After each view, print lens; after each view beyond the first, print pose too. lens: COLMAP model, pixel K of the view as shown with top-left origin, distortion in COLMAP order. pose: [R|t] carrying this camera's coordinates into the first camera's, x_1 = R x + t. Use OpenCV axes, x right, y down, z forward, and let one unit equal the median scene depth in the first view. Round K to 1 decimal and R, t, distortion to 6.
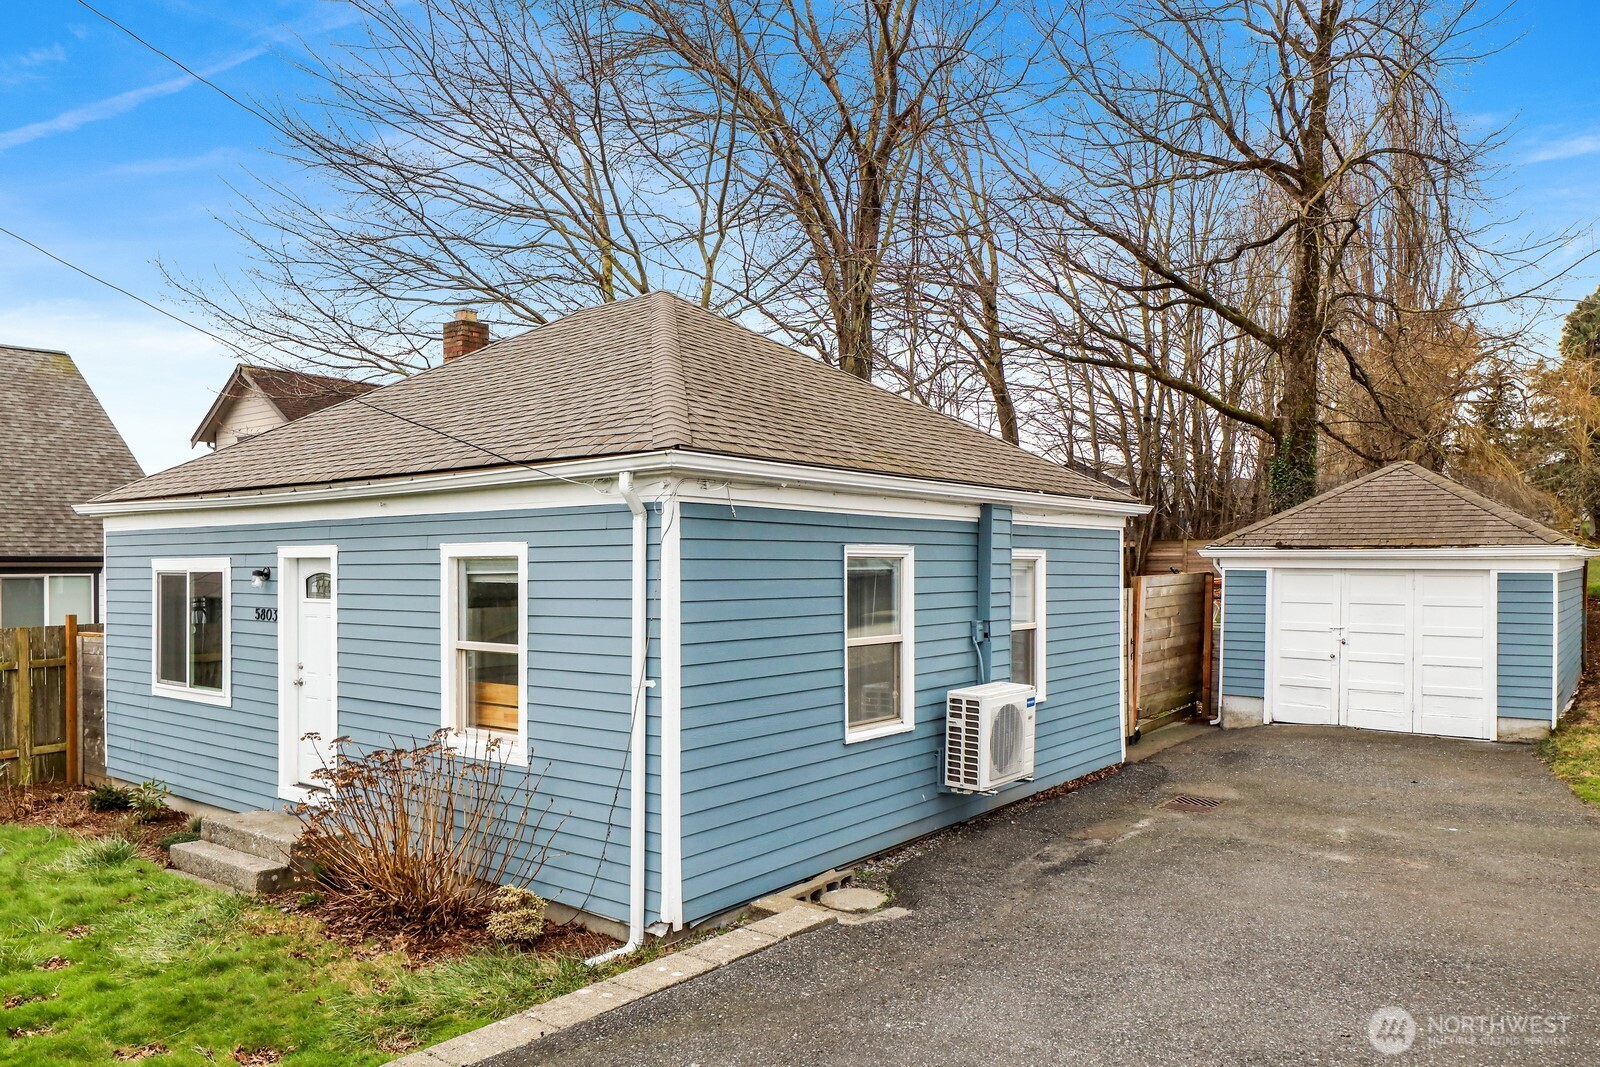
lens RADIAL K [[1136.6, 0, 770.2], [0, 1136.6, 525.6], [0, 0, 1]] dist [0.006148, -0.005827]
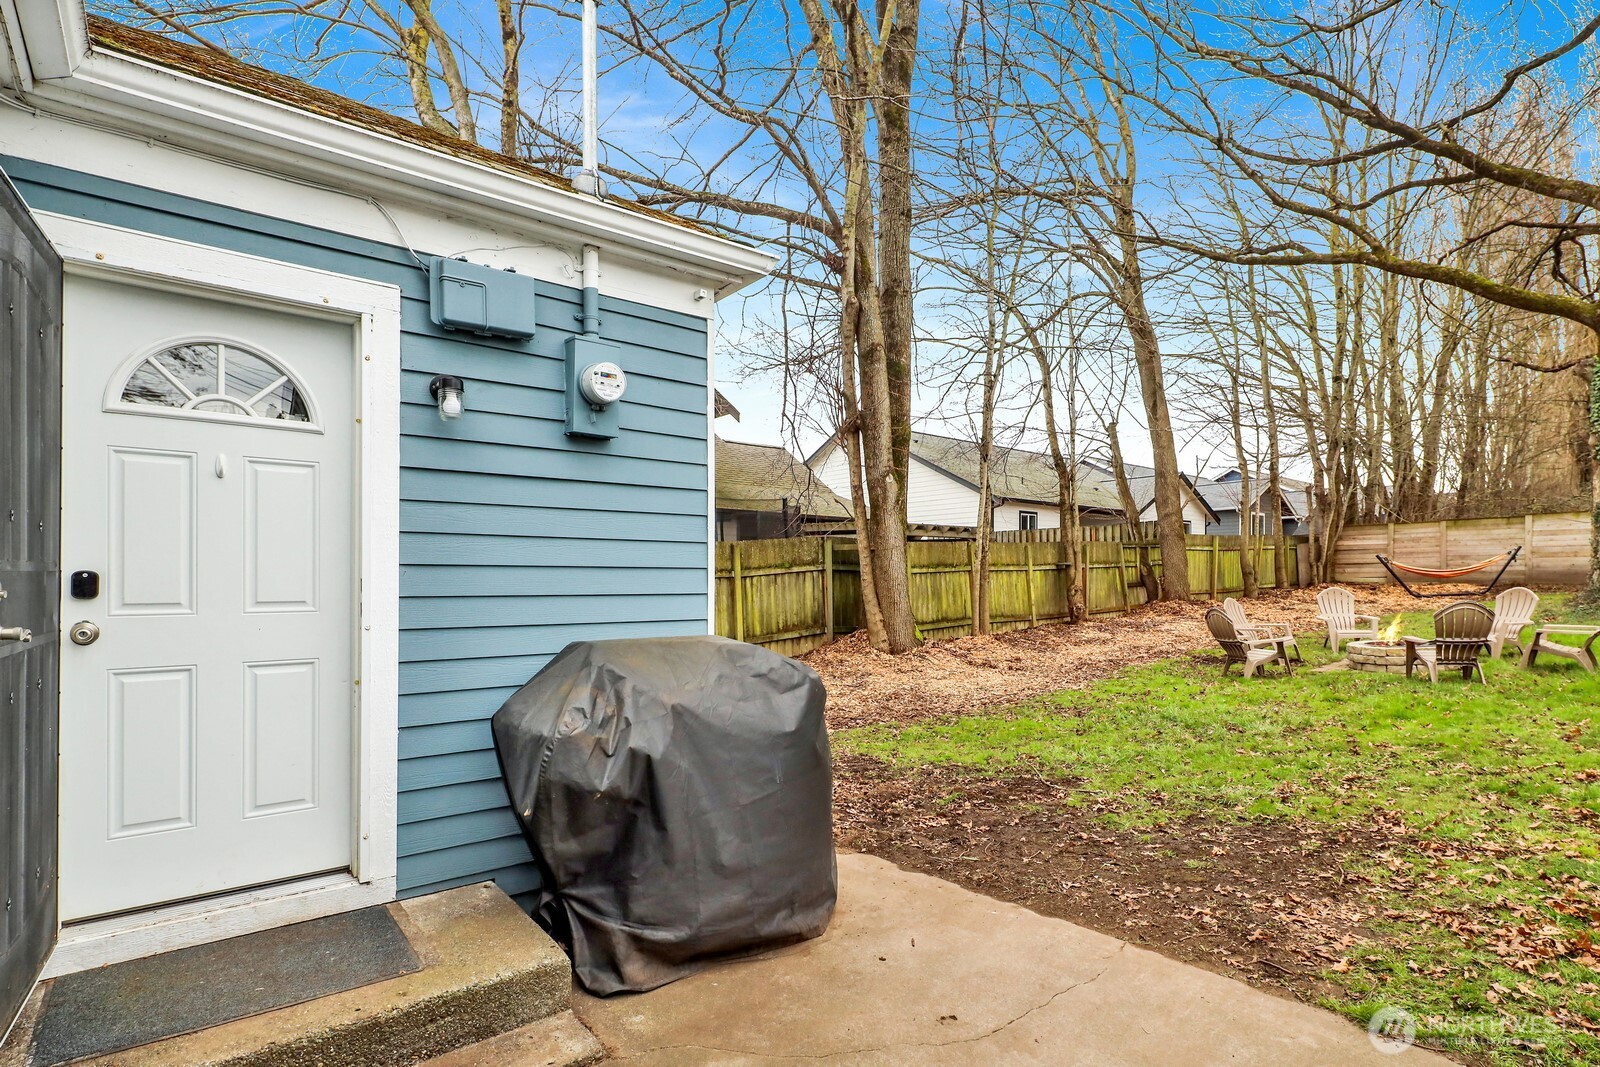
lens RADIAL K [[805.1, 0, 803.2], [0, 805.1, 576.6], [0, 0, 1]] dist [-0.000584, -0.000480]
pose [[0.974395, -0.002253, -0.224830, 0.097359], [0.008012, 0.999663, 0.024706, 0.036068], [0.224698, -0.025875, 0.974085, 0.389963]]
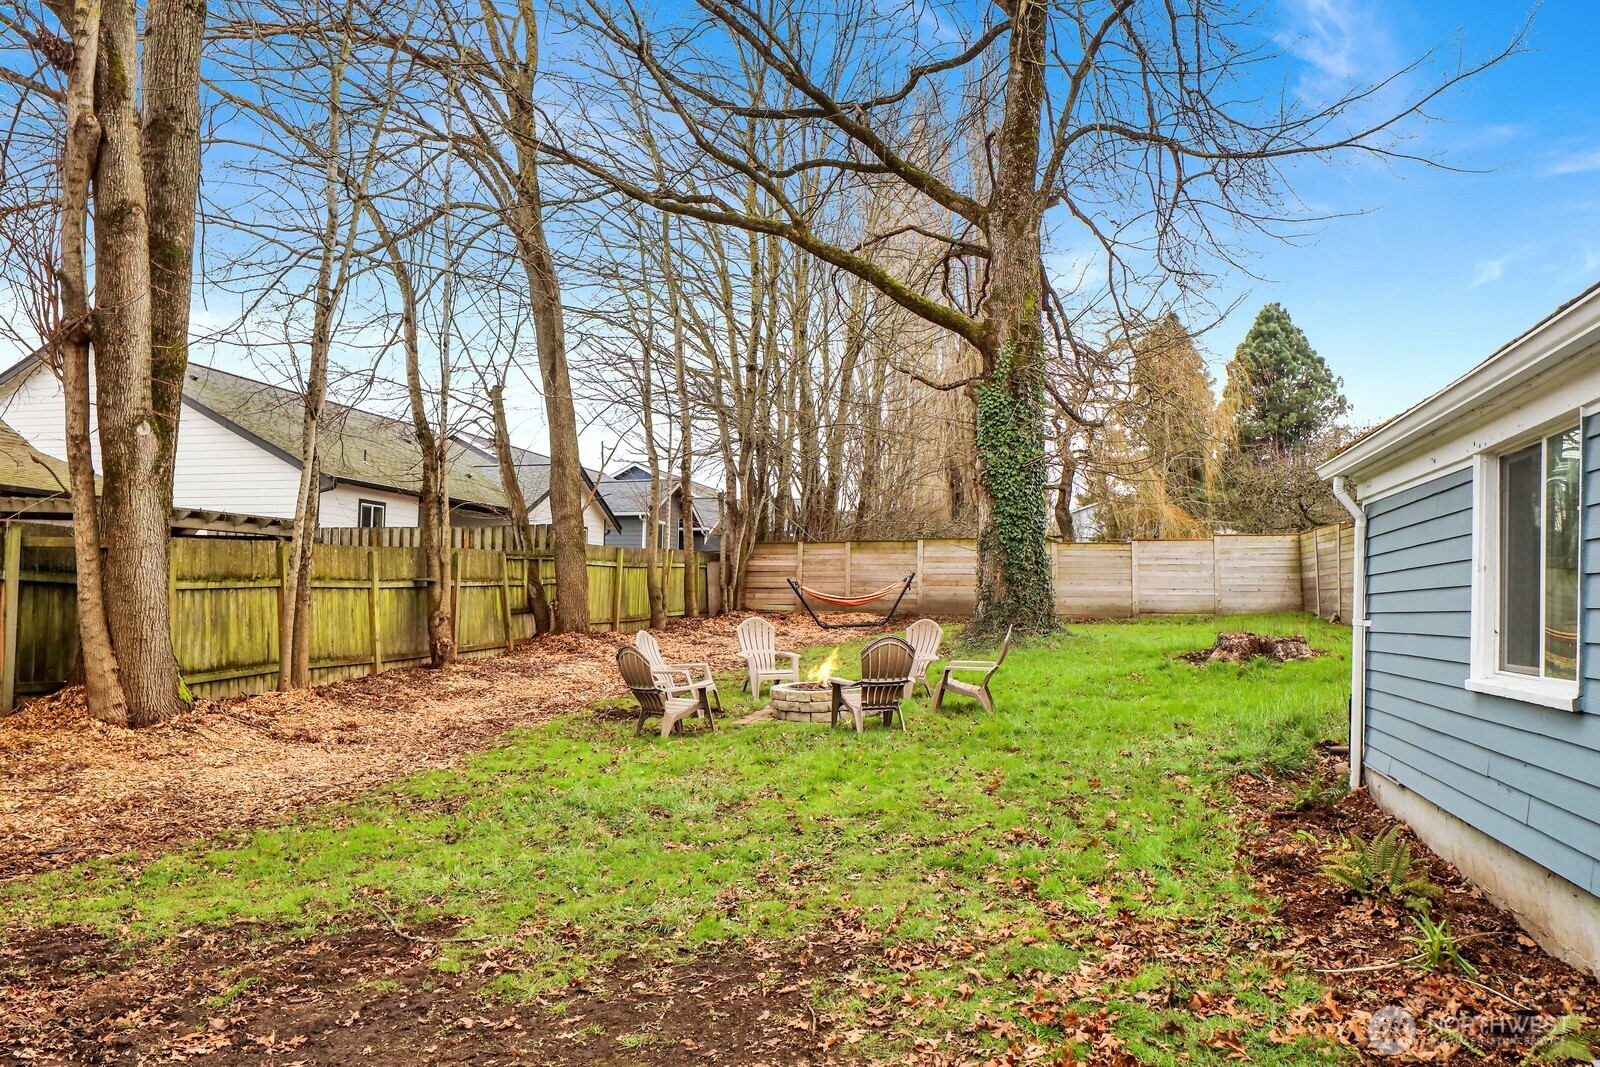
lens RADIAL K [[1136.6, 0, 770.2], [0, 1136.6, 525.6], [0, 0, 1]] dist [0.006148, -0.005827]
pose [[0.925373, 0.038951, 0.377050, 0.095488], [-0.024600, 0.998781, -0.042803, 0.035817], [-0.378258, 0.030333, 0.925203, 0.405927]]
